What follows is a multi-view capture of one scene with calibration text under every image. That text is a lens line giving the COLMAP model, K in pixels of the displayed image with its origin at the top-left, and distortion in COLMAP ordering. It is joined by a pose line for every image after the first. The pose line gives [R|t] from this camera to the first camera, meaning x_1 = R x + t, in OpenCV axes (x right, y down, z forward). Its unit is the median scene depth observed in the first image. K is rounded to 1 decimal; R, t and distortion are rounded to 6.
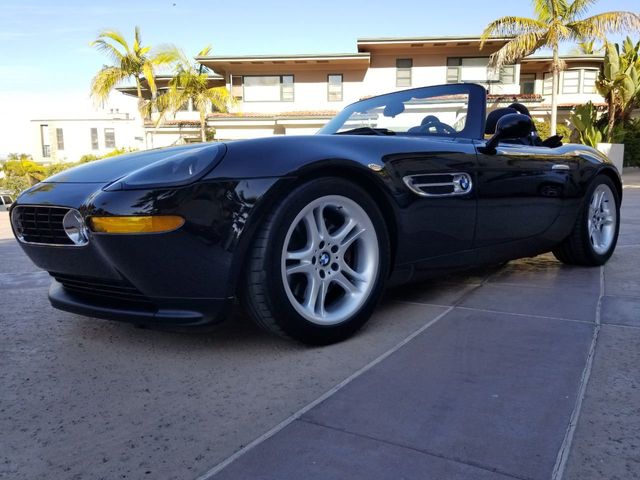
lens RADIAL K [[484.4, 0, 323.2], [0, 484.4, 238.8], [0, 0, 1]] dist [0.059295, -0.092744]
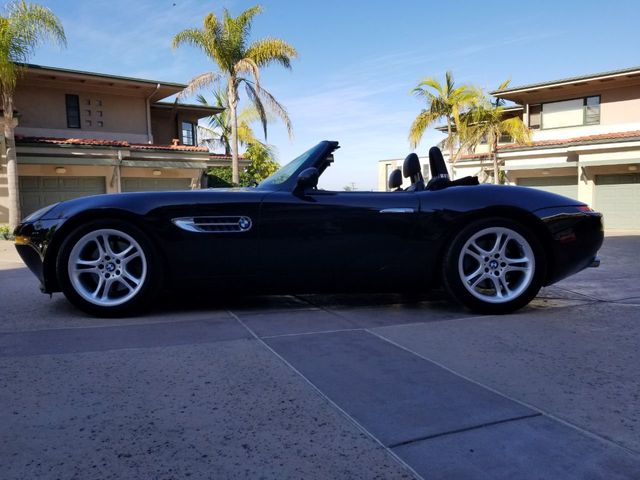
lens RADIAL K [[484.4, 0, 323.2], [0, 484.4, 238.8], [0, 0, 1]] dist [0.059295, -0.092744]
pose [[0.778067, 0.041977, -0.626777, 0.133509], [-0.080458, 0.996206, -0.033159, -0.004780], [0.623007, 0.076229, 0.778493, 0.011422]]
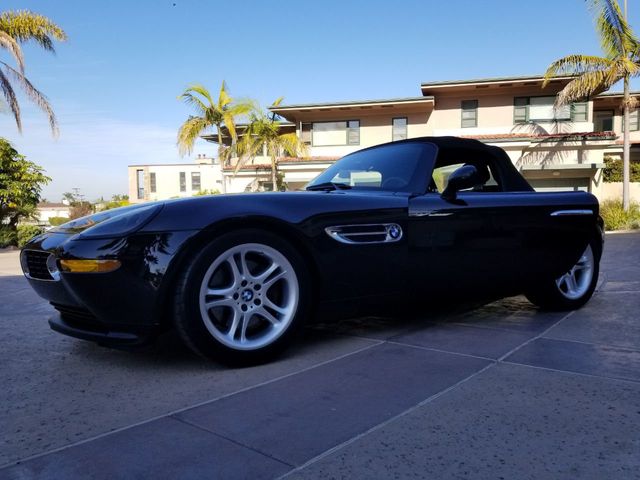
lens RADIAL K [[484.4, 0, 323.2], [0, 484.4, 238.8], [0, 0, 1]] dist [0.059295, -0.092744]
pose [[0.987540, 0.005922, -0.157256, 0.031505], [-0.018393, 0.996786, -0.077969, -0.000711], [0.156289, 0.079889, 0.984475, -0.015301]]
